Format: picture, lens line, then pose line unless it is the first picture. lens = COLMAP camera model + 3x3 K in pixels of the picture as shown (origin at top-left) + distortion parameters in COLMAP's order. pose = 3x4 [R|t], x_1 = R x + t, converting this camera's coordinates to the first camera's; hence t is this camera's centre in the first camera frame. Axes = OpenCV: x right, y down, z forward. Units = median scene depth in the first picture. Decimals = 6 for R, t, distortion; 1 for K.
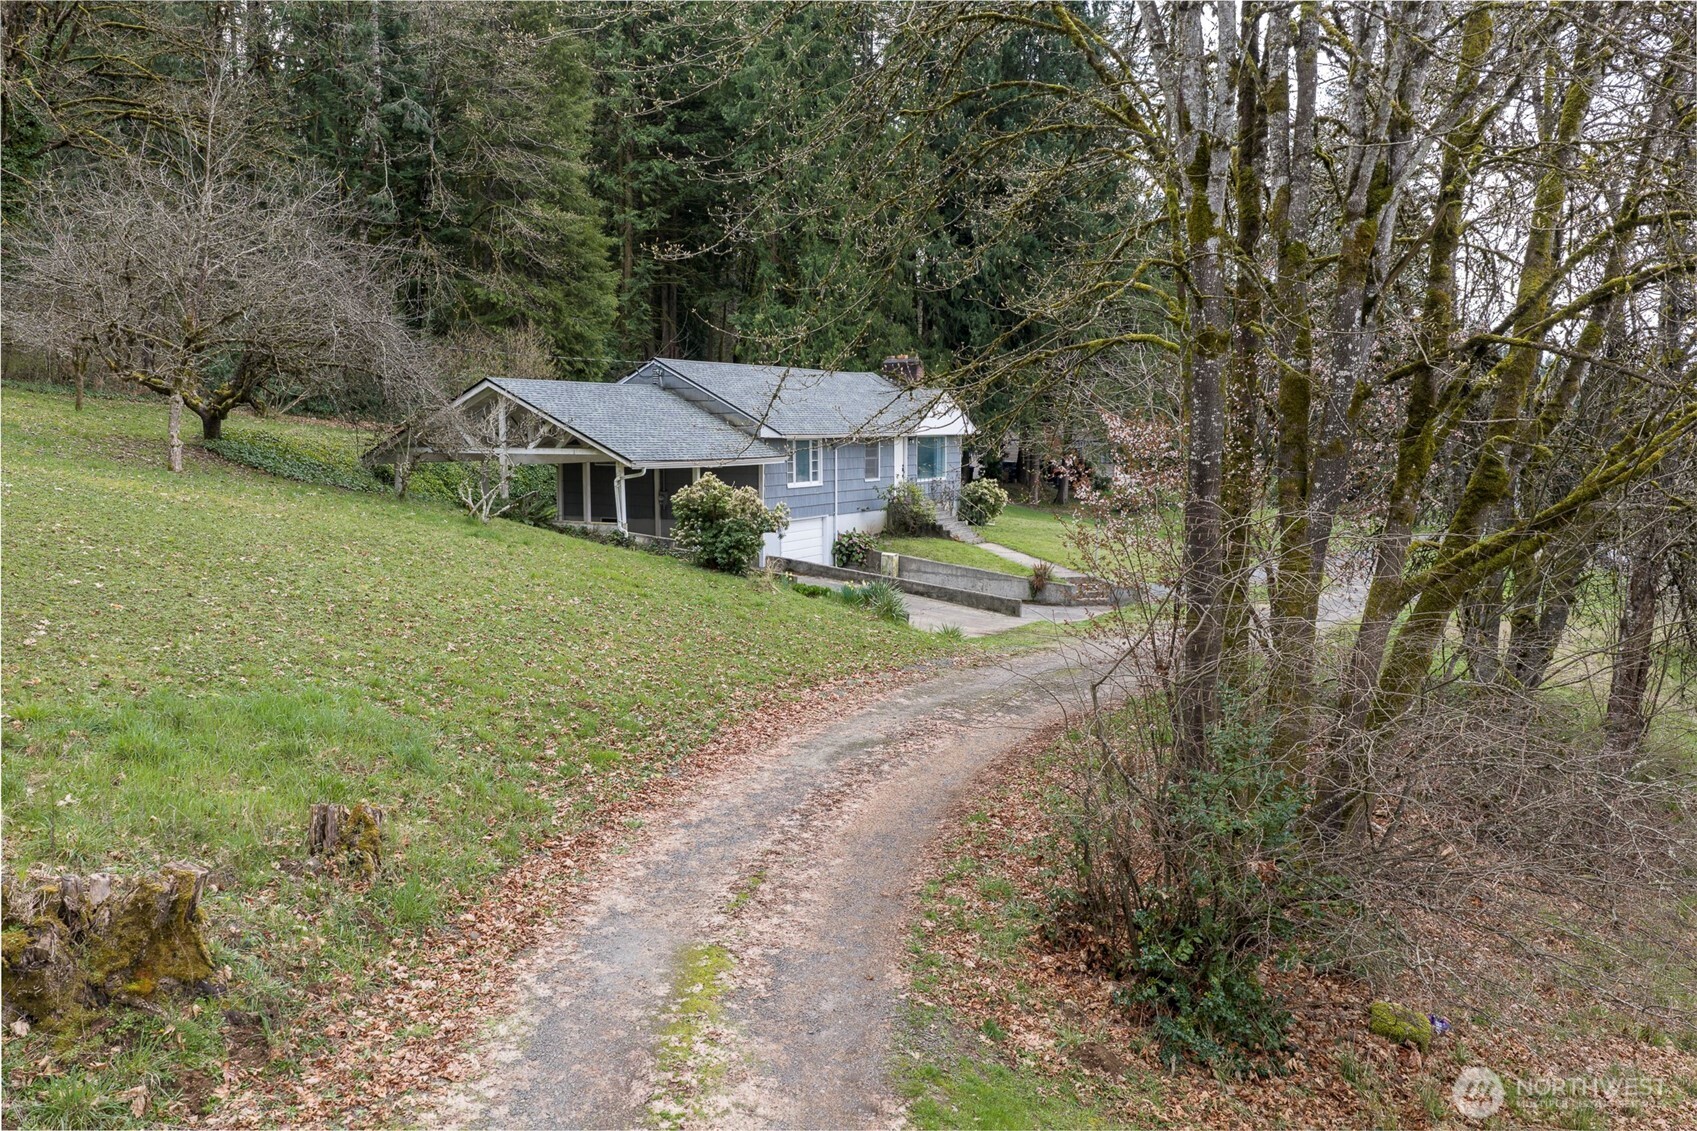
lens RADIAL K [[763.7, 0, 861.5], [0, 763.7, 569.3], [0, 0, 1]] dist [-0.001009, -0.000157]
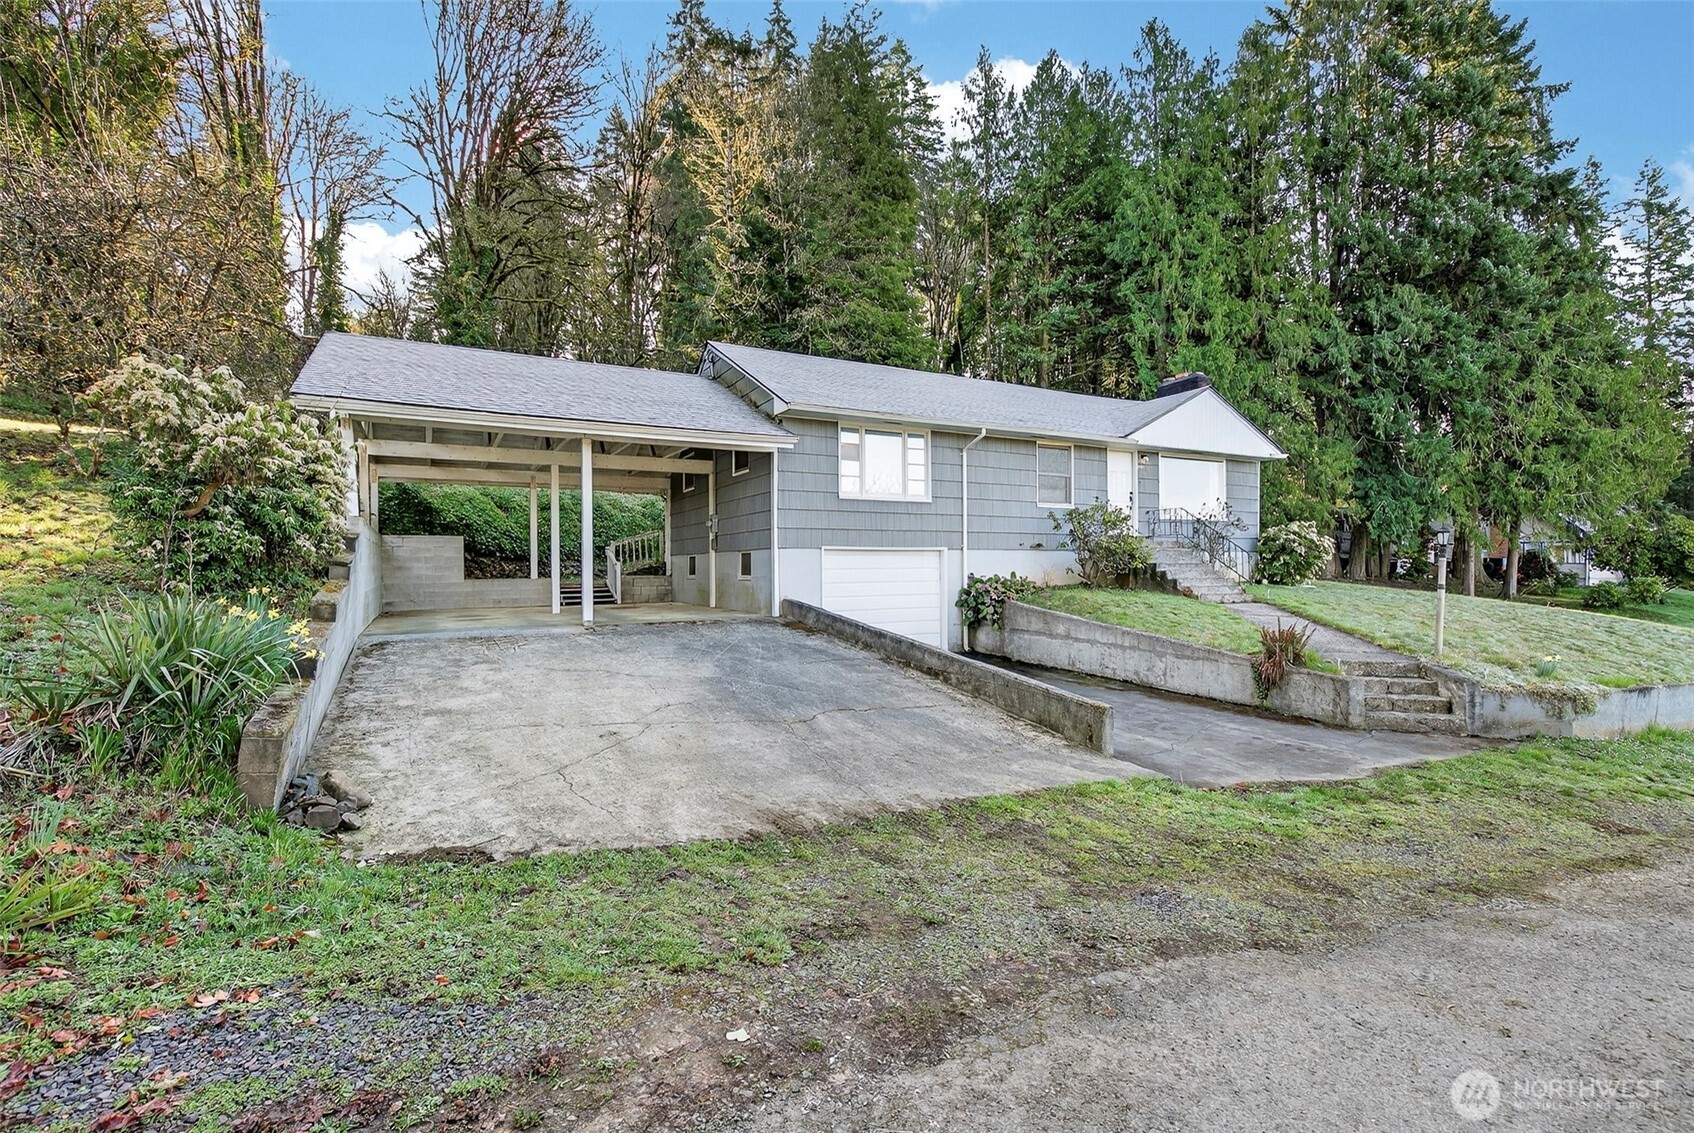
lens RADIAL K [[744.7, 0, 847.0], [0, 744.7, 566.5], [0, 0, 1]] dist [0.002322, 0.000170]
pose [[0.901966, 0.002697, -0.431799, 0.145506], [-0.047262, 0.994589, -0.092511, 0.007931], [0.429213, 0.103850, 0.897213, 0.369185]]
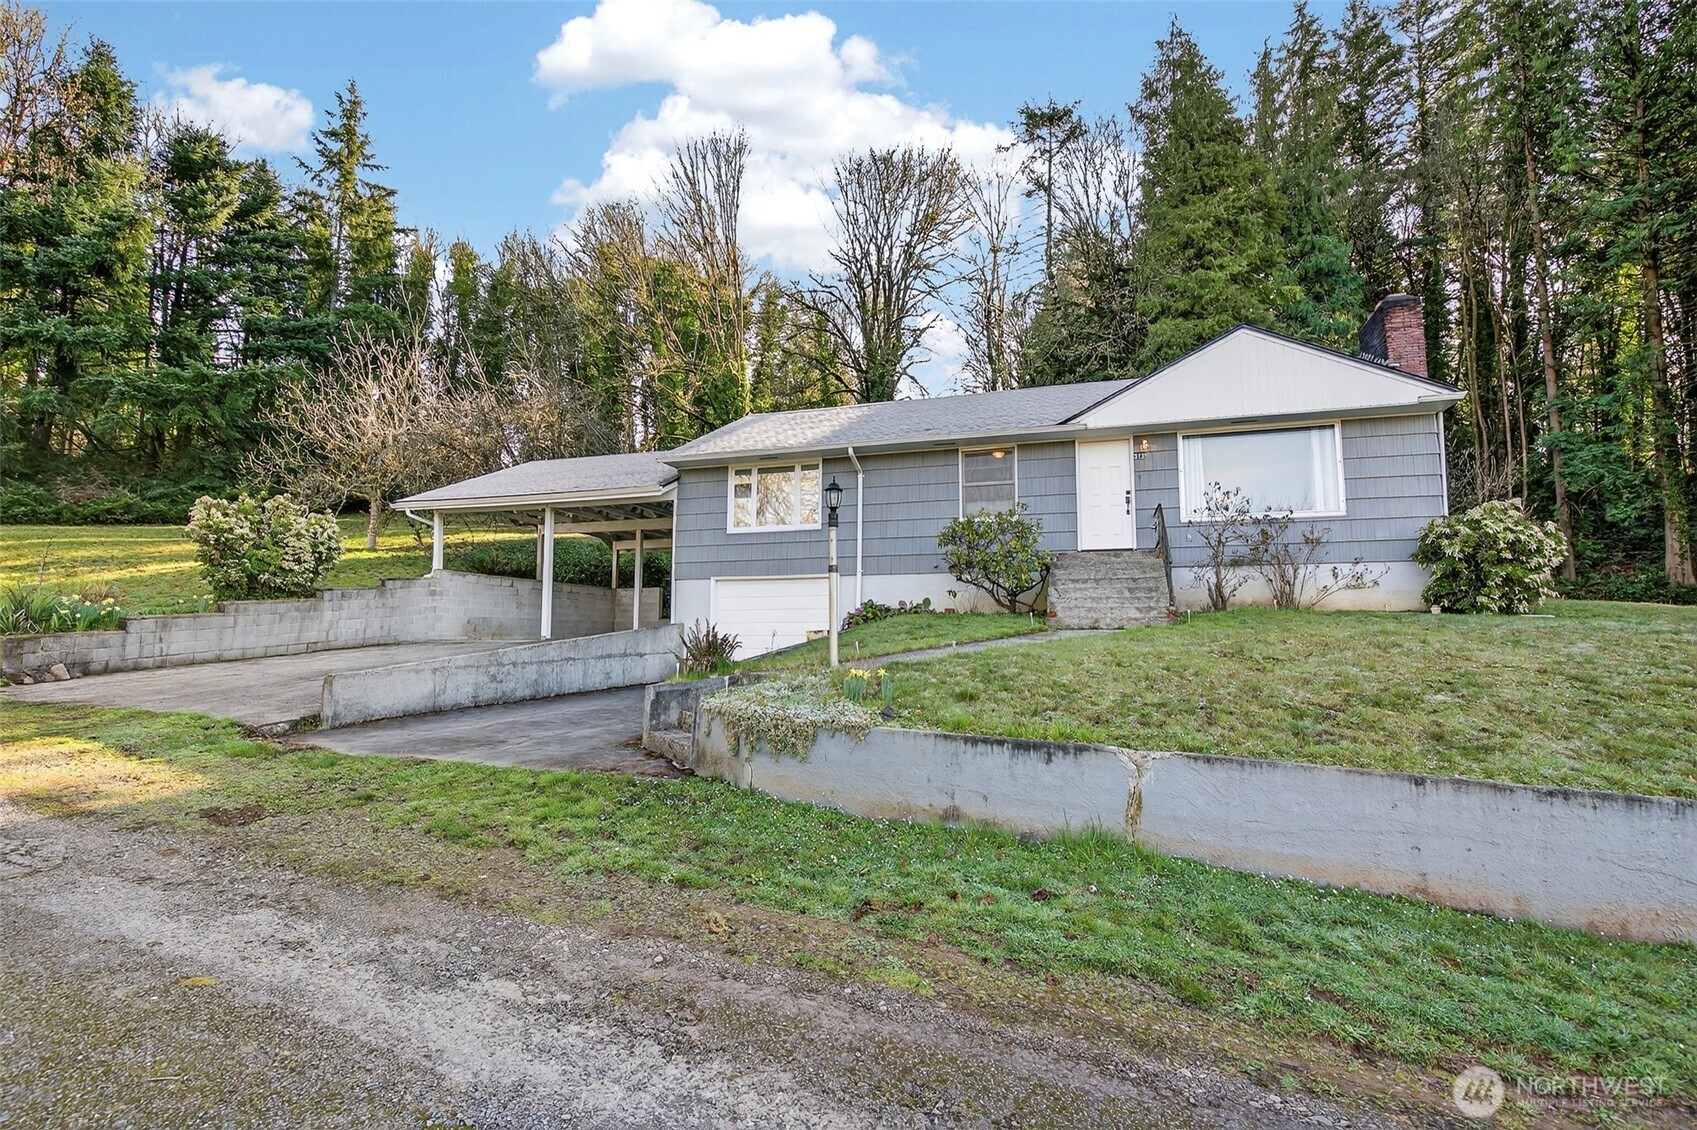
lens RADIAL K [[737.6, 0, 875.4], [0, 737.6, 570.2], [0, 0, 1]] dist [-0.001327, -0.000409]
pose [[0.341892, -0.082227, -0.936135, 0.473216], [-0.102979, 0.986887, -0.124294, 0.000246], [0.934080, 0.138898, 0.328942, 0.735242]]
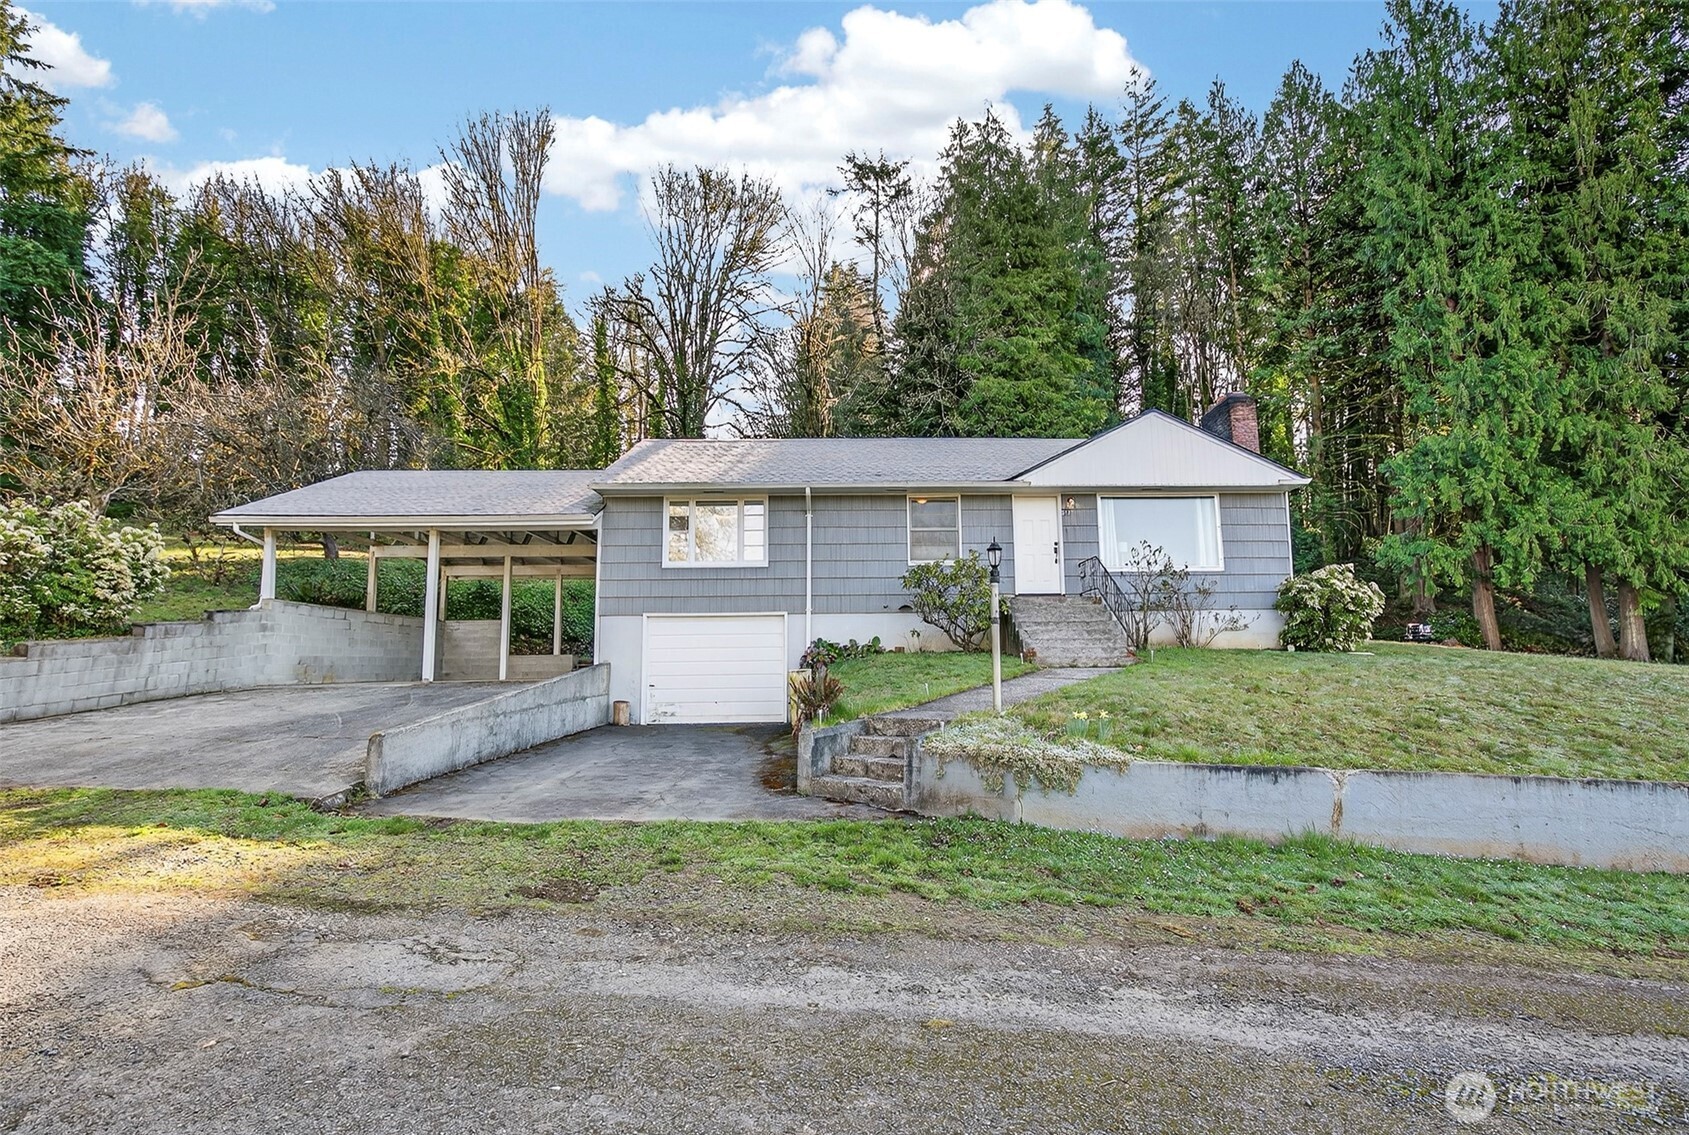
lens RADIAL K [[758.1, 0, 859.0], [0, 758.1, 577.6], [0, 0, 1]] dist [-0.000859, -0.000437]
pose [[0.617738, -0.094035, -0.780741, 0.428533], [-0.075923, 0.981055, -0.178233, 0.008447], [0.782710, 0.169378, 0.598896, 0.598190]]
